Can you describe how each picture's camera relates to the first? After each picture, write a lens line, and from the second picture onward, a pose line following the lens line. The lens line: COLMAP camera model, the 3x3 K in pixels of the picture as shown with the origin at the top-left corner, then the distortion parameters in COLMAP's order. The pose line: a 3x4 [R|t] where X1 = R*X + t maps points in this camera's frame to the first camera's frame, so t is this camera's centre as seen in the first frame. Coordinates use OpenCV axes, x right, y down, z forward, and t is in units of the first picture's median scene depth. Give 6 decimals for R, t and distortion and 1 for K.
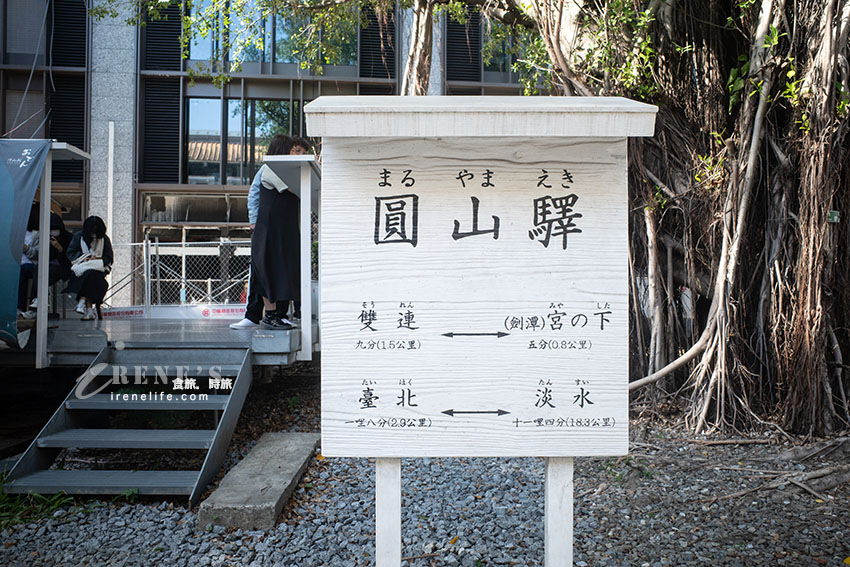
lens RADIAL K [[680.2, 0, 425.0], [0, 680.2, 283.5], [0, 0, 1]] dist [-0.036783, 0.008915]
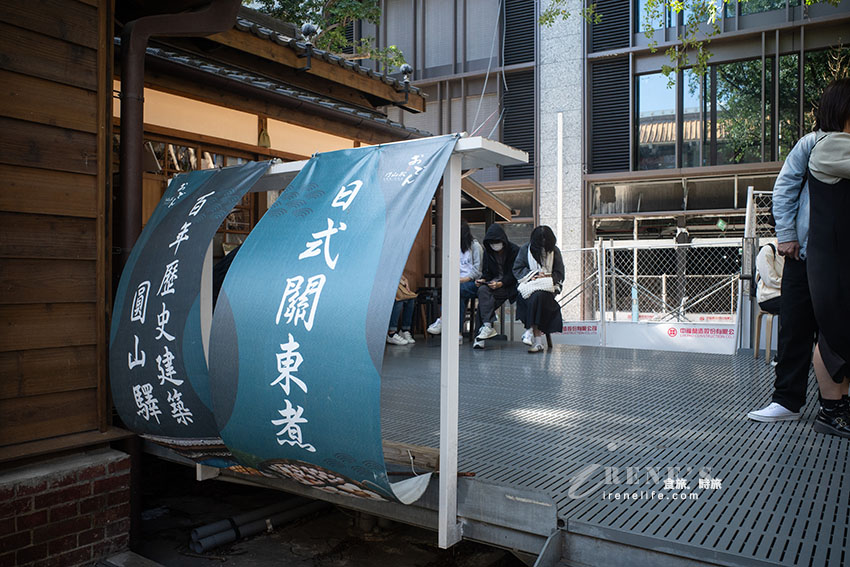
lens RADIAL K [[680.2, 0, 425.0], [0, 680.2, 283.5], [0, 0, 1]] dist [-0.036783, 0.008915]
pose [[0.806265, 0.004421, -0.591538, -0.045089], [0.010345, 0.999714, 0.021572, -0.018522], [0.591464, -0.023512, 0.805989, 0.095979]]
